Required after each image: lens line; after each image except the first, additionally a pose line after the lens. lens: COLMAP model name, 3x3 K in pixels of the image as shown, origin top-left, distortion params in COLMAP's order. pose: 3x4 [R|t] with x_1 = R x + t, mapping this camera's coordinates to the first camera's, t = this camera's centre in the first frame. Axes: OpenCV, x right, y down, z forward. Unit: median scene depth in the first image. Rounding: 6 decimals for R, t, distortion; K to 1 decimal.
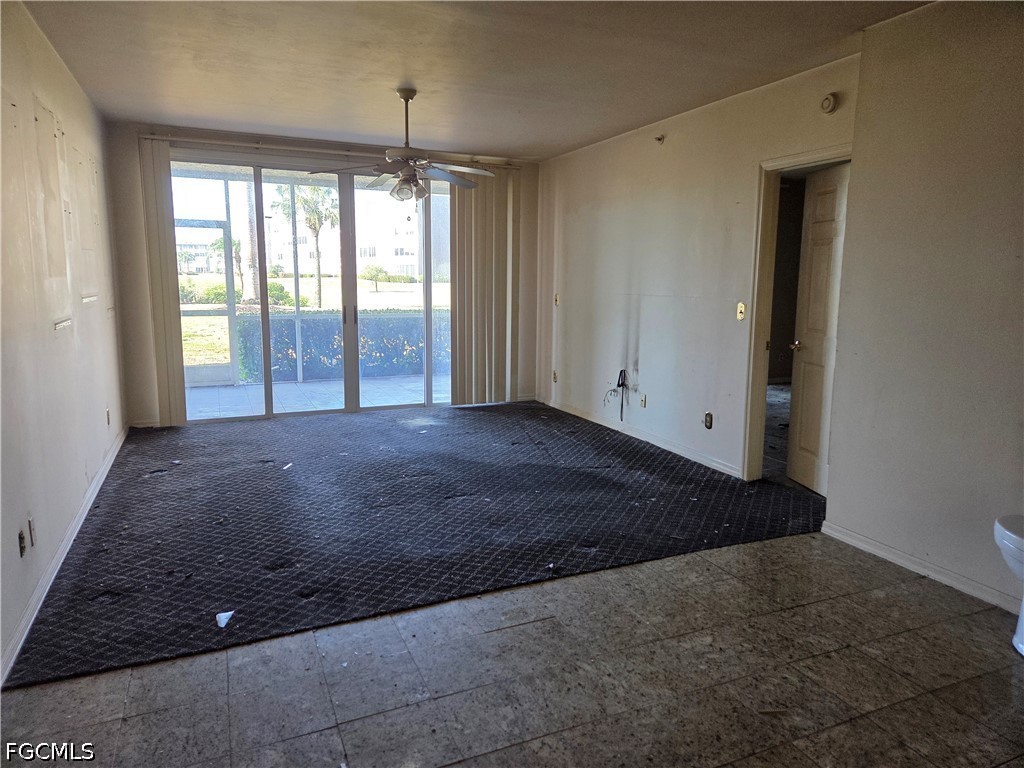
lens RADIAL K [[682.9, 0, 511.2], [0, 682.9, 371.2], [0, 0, 1]] dist [0.073878, -0.061249]
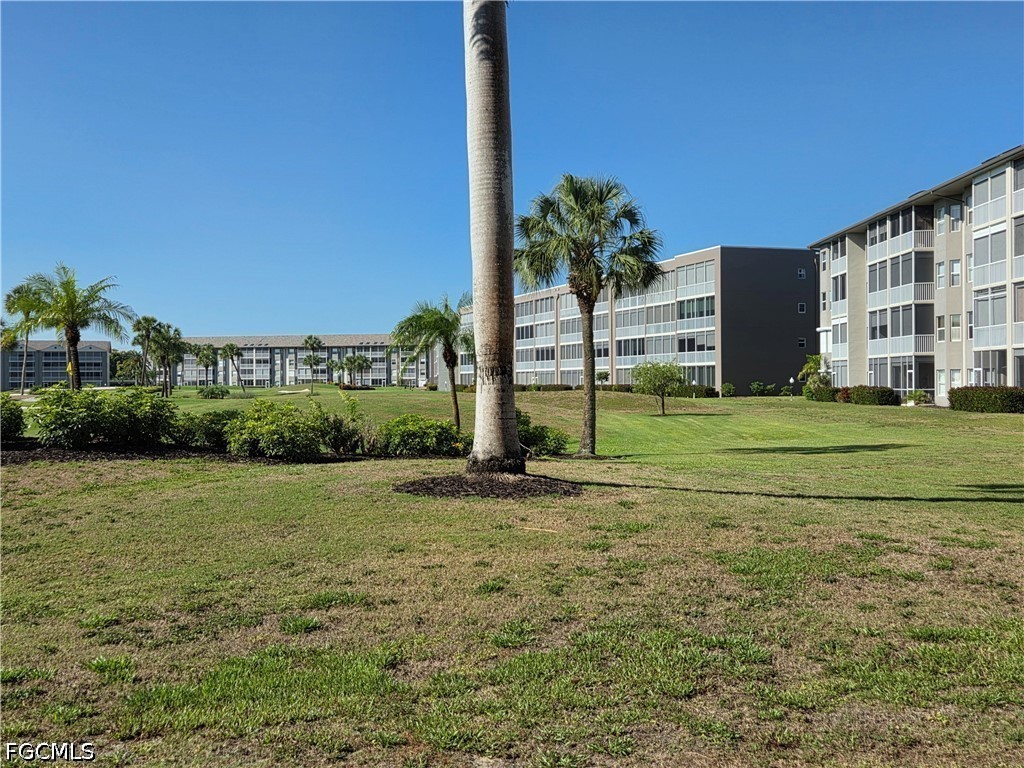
lens RADIAL K [[1094.5, 0, 512.0], [0, 1094.5, 384.0], [0, 0, 1]] dist [0.193679, 0.004436]
pose [[0.956189, -0.016561, -0.292280, -0.103435], [-0.024072, 0.990570, -0.134880, -0.034608], [0.291757, 0.136006, 0.946774, 0.233395]]
